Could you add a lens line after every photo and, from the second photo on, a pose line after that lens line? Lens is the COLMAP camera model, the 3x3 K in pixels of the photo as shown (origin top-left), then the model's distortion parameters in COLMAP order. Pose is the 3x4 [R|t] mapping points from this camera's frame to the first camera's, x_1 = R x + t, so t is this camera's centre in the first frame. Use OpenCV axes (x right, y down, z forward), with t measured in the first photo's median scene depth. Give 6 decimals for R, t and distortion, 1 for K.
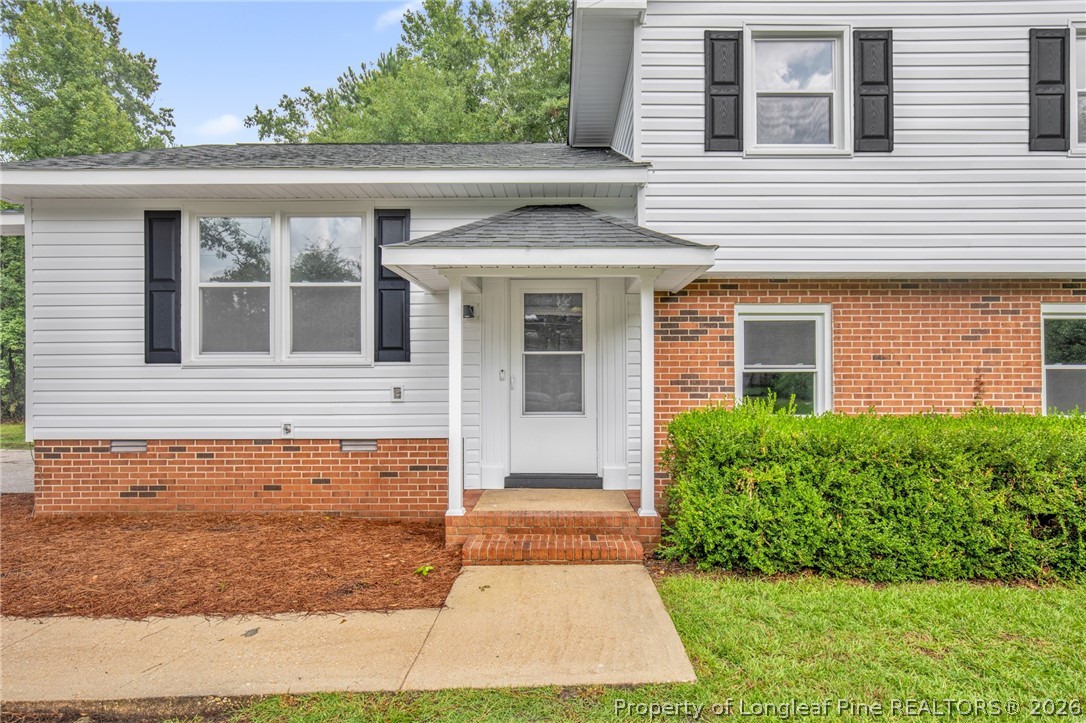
lens RADIAL K [[631.5, 0, 543.9], [0, 631.5, 376.9], [0, 0, 1]] dist [-0.063473, 0.032777]
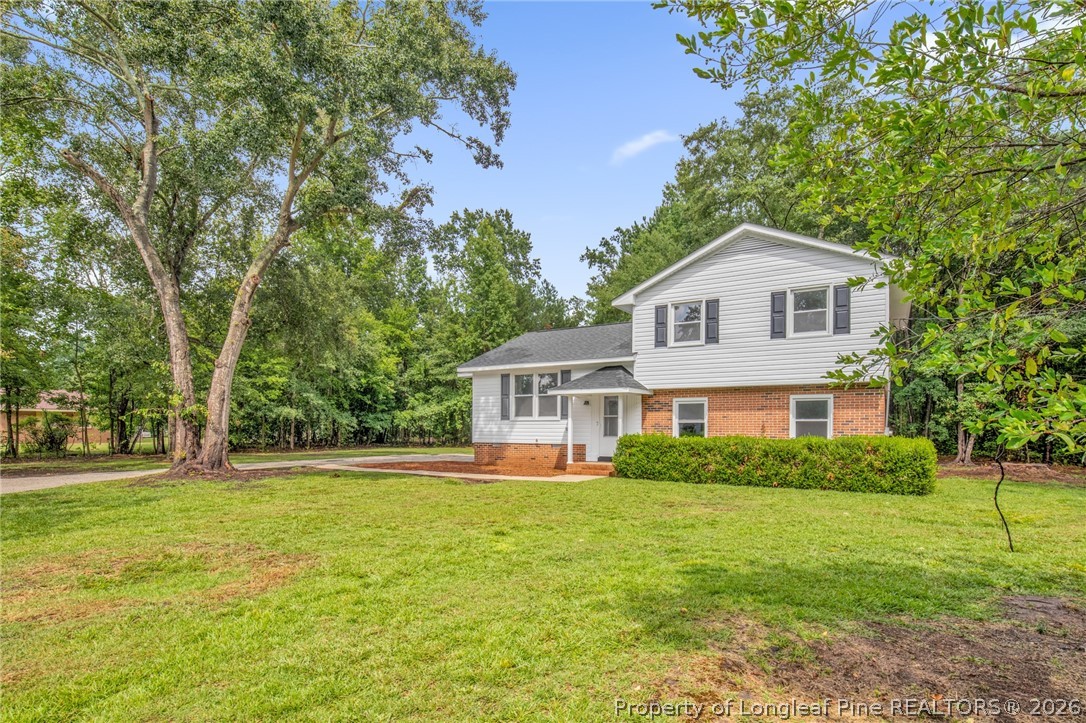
lens RADIAL K [[499.1, 0, 547.8], [0, 499.1, 366.5], [0, 0, 1]] dist [-0.022106, 0.000072]
pose [[0.856963, -0.057889, -0.512116, 0.950655], [0.002350, 0.994100, -0.108440, -0.016164], [0.515372, 0.091725, 0.852044, -1.167540]]
